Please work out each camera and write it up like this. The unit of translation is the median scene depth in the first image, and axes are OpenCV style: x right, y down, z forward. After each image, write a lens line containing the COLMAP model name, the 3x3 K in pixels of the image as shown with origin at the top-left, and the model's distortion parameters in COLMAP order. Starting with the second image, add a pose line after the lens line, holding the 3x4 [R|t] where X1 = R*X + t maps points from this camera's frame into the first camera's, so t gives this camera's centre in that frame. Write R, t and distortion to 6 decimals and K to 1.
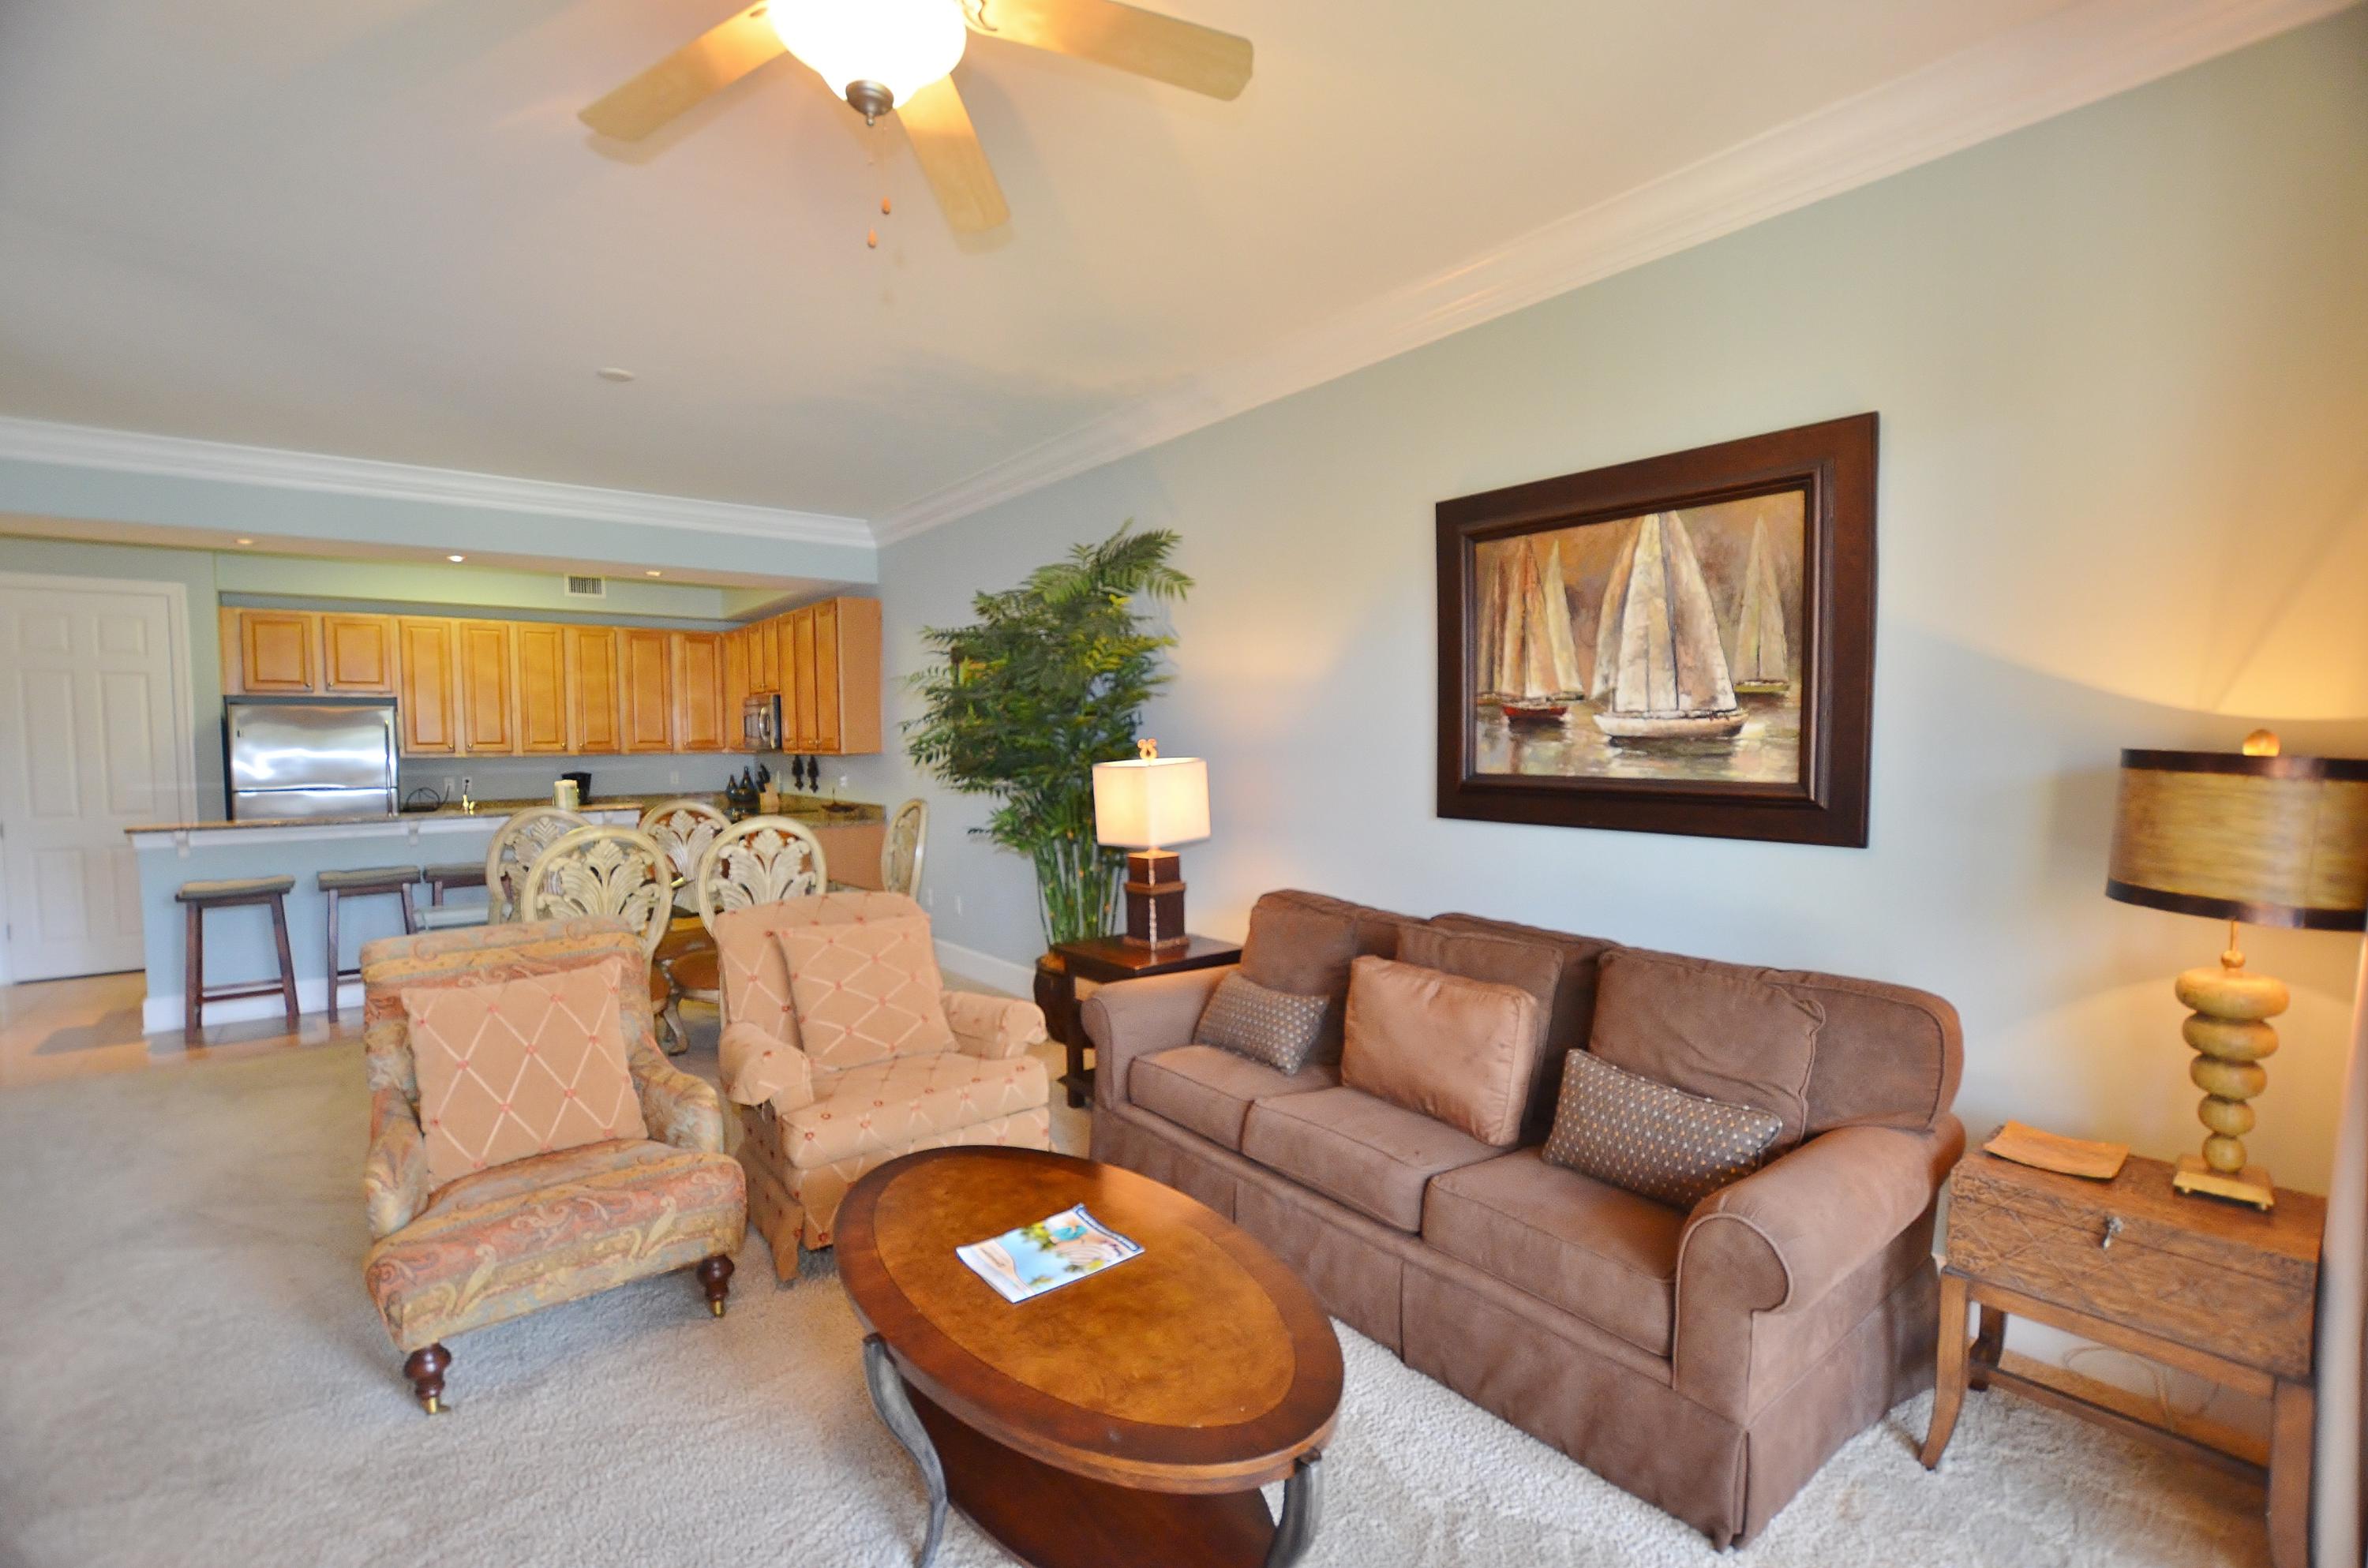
lens RADIAL K [[1033.6, 0, 1200.3], [0, 1033.6, 792.9], [0, 0, 1]] dist [-0.025269, 0.001778]
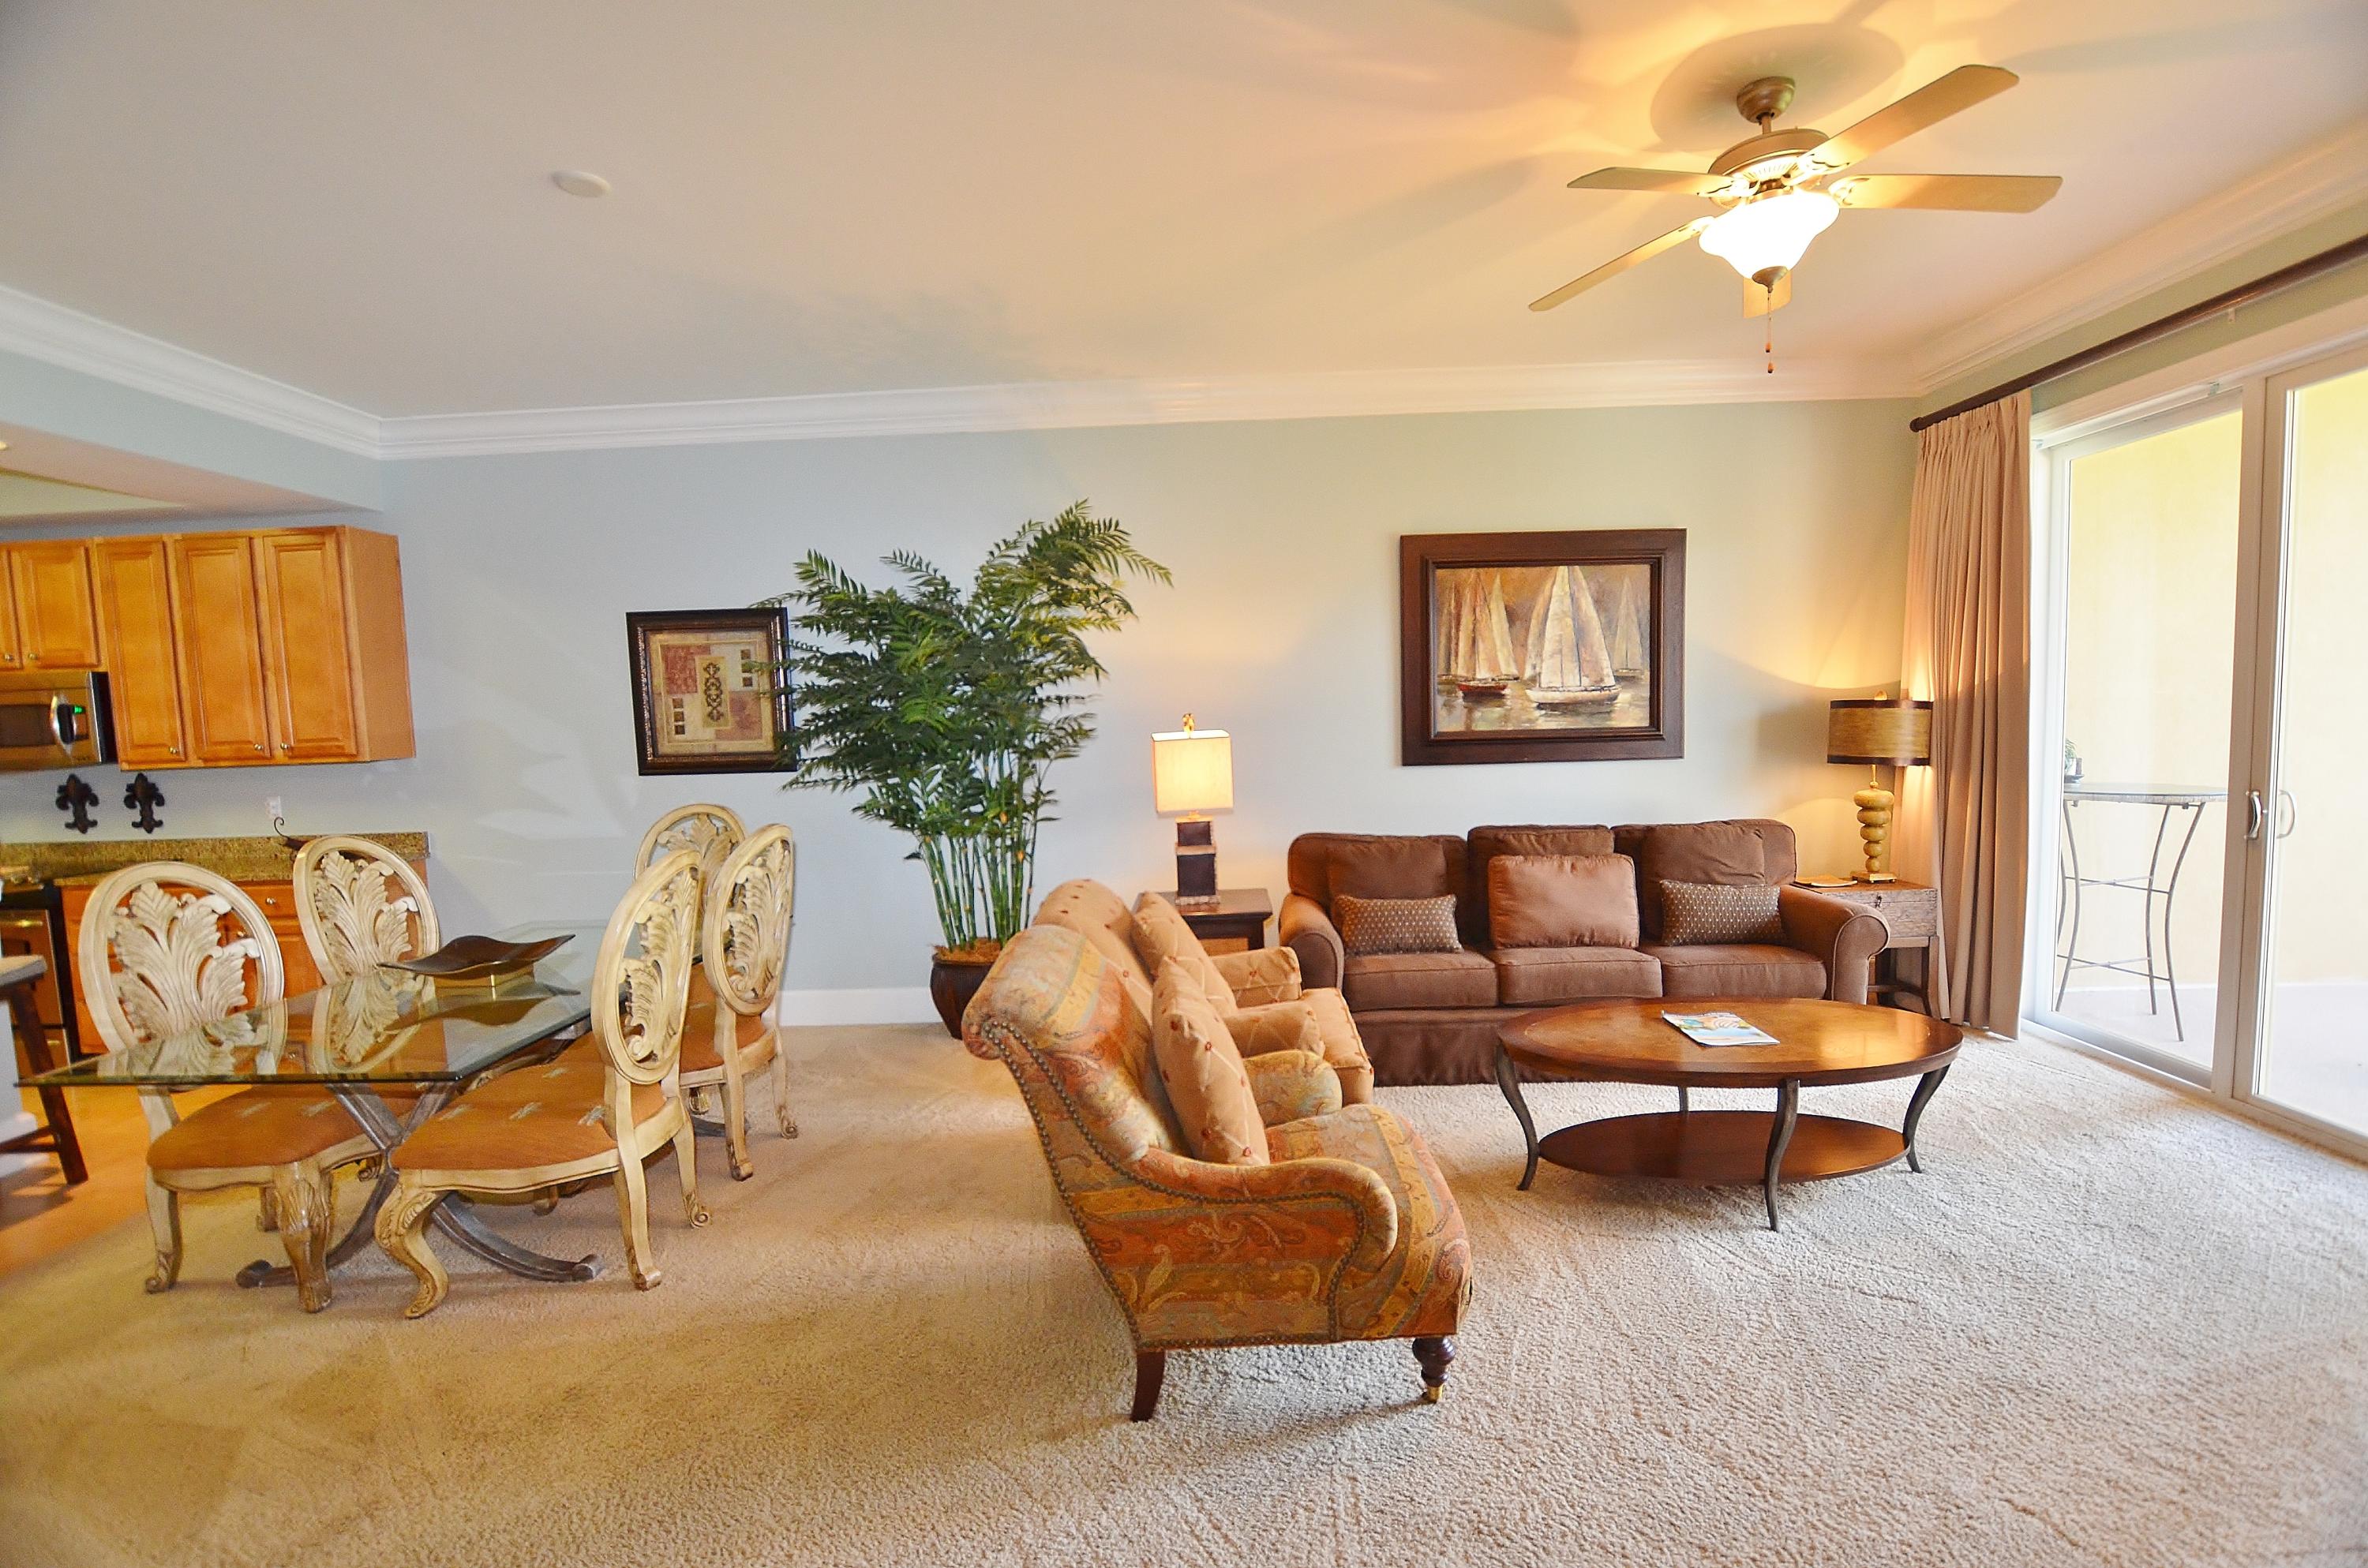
lens RADIAL K [[1033.6, 0, 1197.7], [0, 1033.6, 798.0], [0, 0, 1]] dist [-0.025269, 0.001778]
pose [[0.647522, -0.076378, 0.758209, -1.091801], [0.067476, 0.996803, 0.042787, -0.012166], [-0.759053, 0.023456, 0.650606, 0.350738]]
